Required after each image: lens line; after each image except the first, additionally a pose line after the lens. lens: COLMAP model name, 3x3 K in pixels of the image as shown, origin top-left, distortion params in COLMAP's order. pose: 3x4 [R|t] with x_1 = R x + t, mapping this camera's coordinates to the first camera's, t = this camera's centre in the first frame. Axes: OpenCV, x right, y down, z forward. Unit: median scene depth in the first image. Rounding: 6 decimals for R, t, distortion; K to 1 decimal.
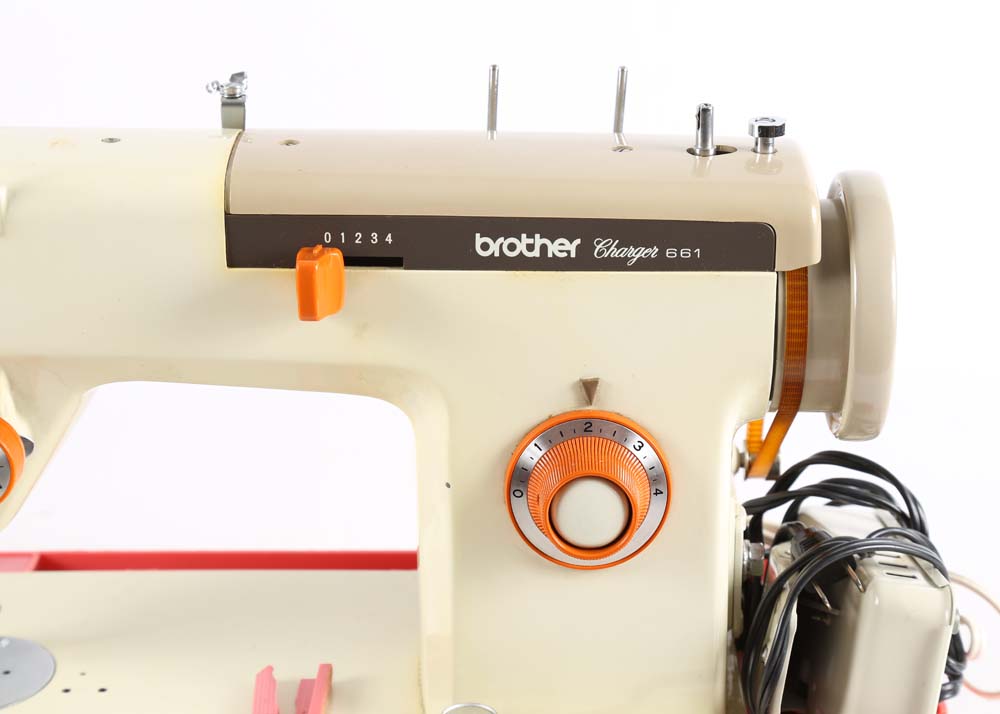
lens RADIAL K [[2394.8, 0, 465.7], [0, 2394.8, 361.0], [0, 0, 1]] dist [0.333427, 0.127914]
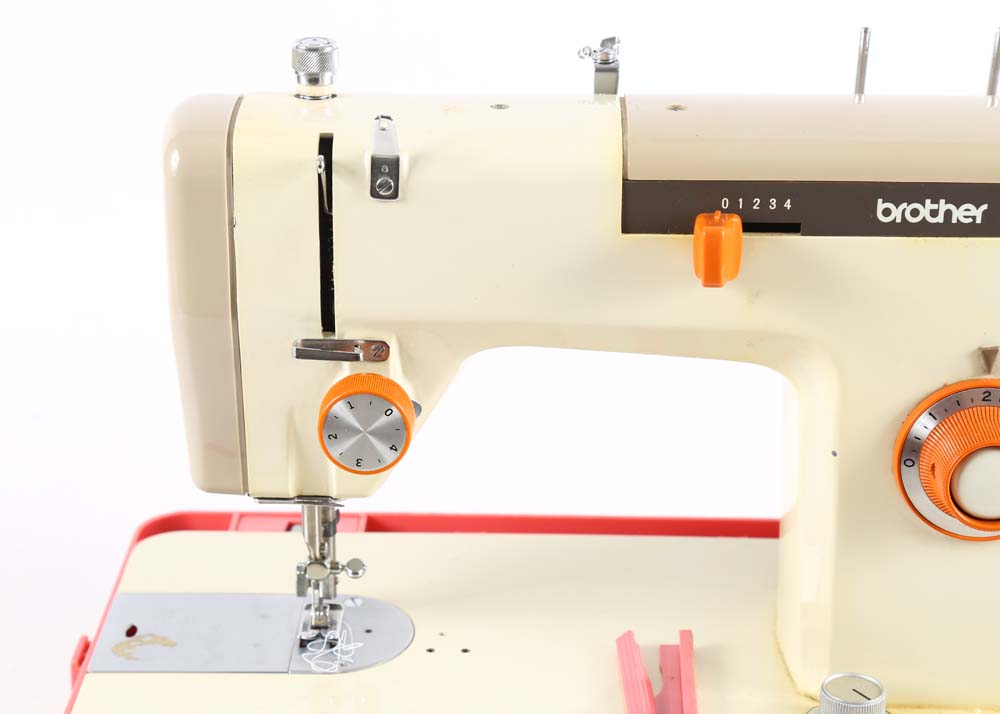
lens RADIAL K [[2394.8, 0, 465.7], [0, 2394.8, 361.0], [0, 0, 1]] dist [0.333427, 0.127914]
pose [[0.999632, 0.007232, -0.026143, -0.136279], [-0.006852, 0.999870, 0.014619, 0.000010], [0.026246, -0.014434, 0.999551, -0.000977]]
